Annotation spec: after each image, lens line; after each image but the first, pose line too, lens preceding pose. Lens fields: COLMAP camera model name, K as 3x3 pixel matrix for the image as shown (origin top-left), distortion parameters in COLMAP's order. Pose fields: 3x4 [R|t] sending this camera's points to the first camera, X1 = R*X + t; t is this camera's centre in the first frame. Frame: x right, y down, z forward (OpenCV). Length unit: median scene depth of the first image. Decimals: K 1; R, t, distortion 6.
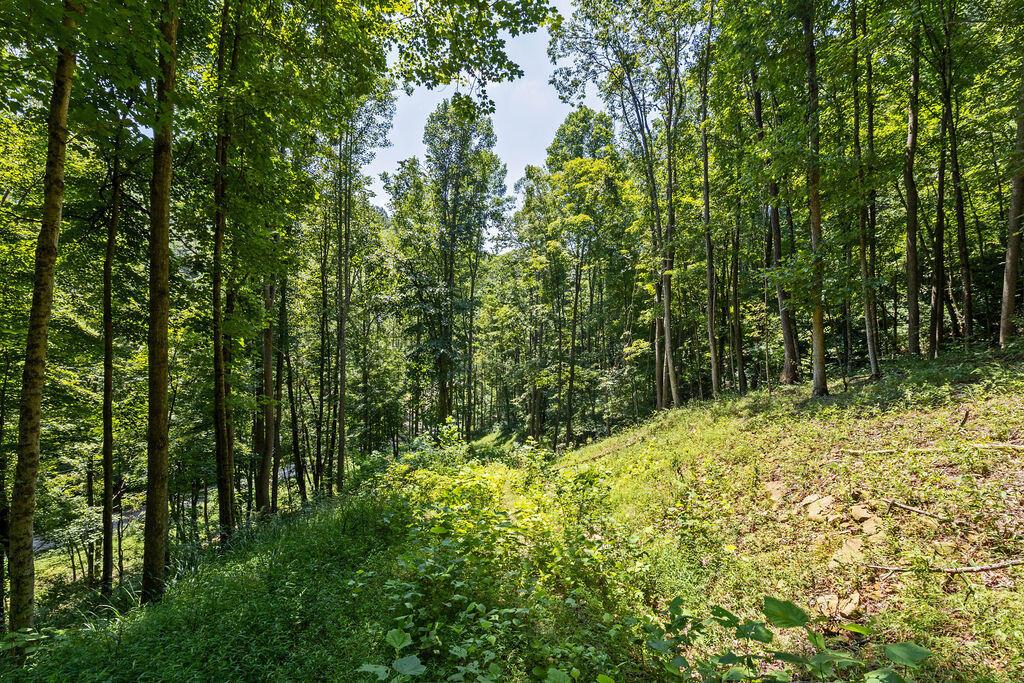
lens RADIAL K [[438.1, 0, 516.3], [0, 438.1, 337.9], [0, 0, 1]] dist [-0.001060, -0.000354]
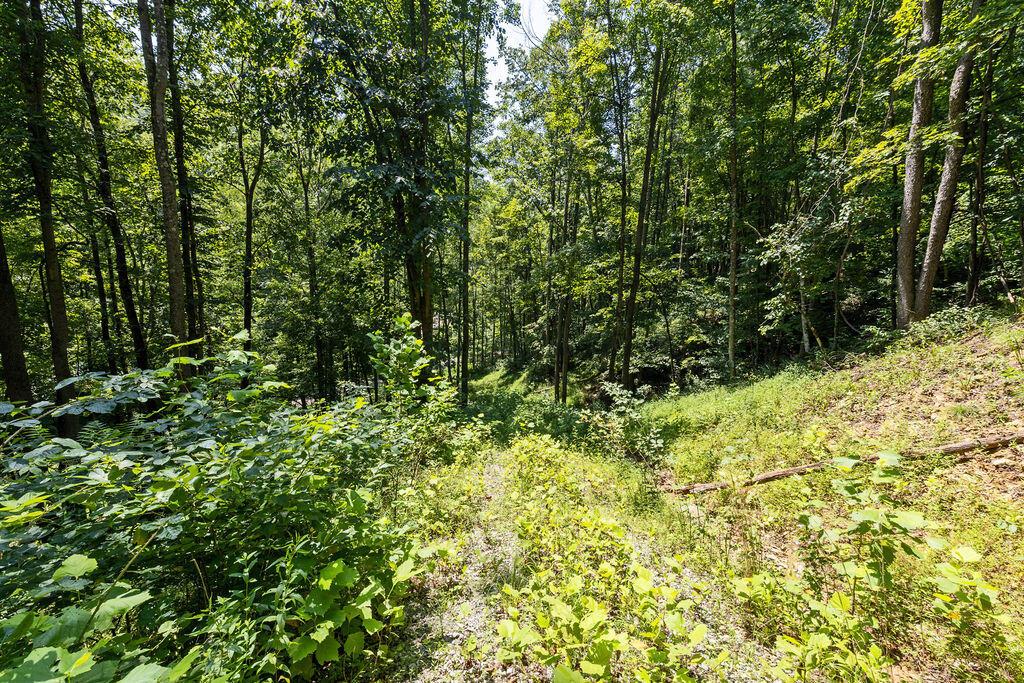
lens RADIAL K [[438.1, 0, 516.3], [0, 438.1, 337.9], [0, 0, 1]] dist [-0.001060, -0.000354]
pose [[0.999999, -0.000345, 0.001503, -0.034783], [0.000143, 0.991156, 0.132702, 0.088025], [-0.001535, -0.132702, 0.991155, 0.364974]]
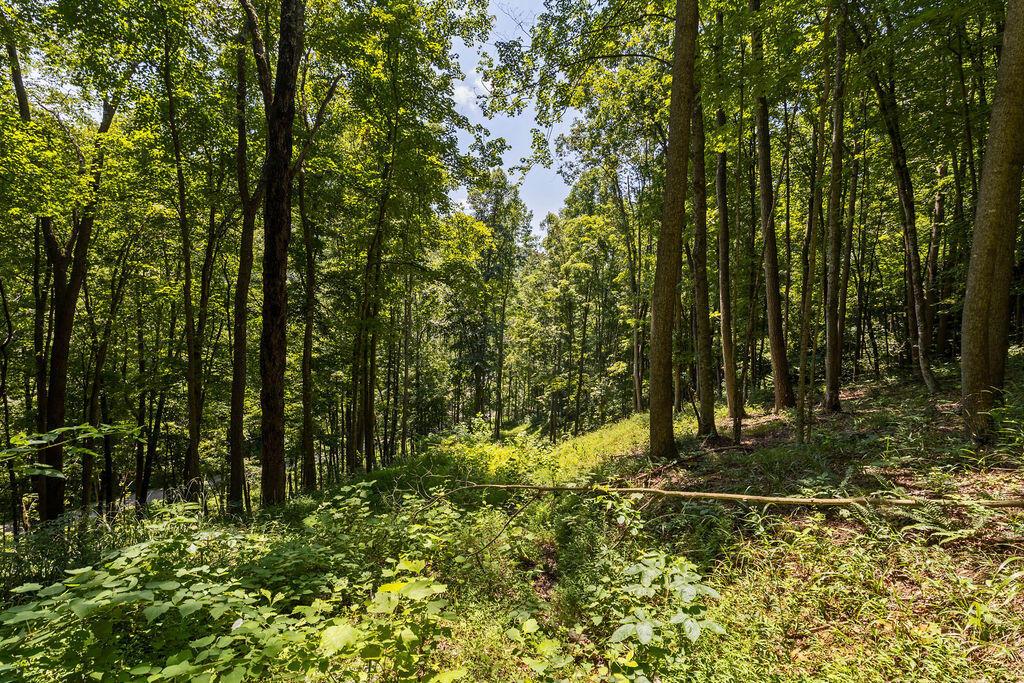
lens RADIAL K [[438.1, 0, 516.3], [0, 438.1, 337.9], [0, 0, 1]] dist [-0.001060, -0.000354]
pose [[0.995085, 0.025737, -0.095617, 0.063320], [-0.023816, 0.999492, 0.021172, -0.062883], [0.096113, -0.018790, 0.995193, -0.266988]]
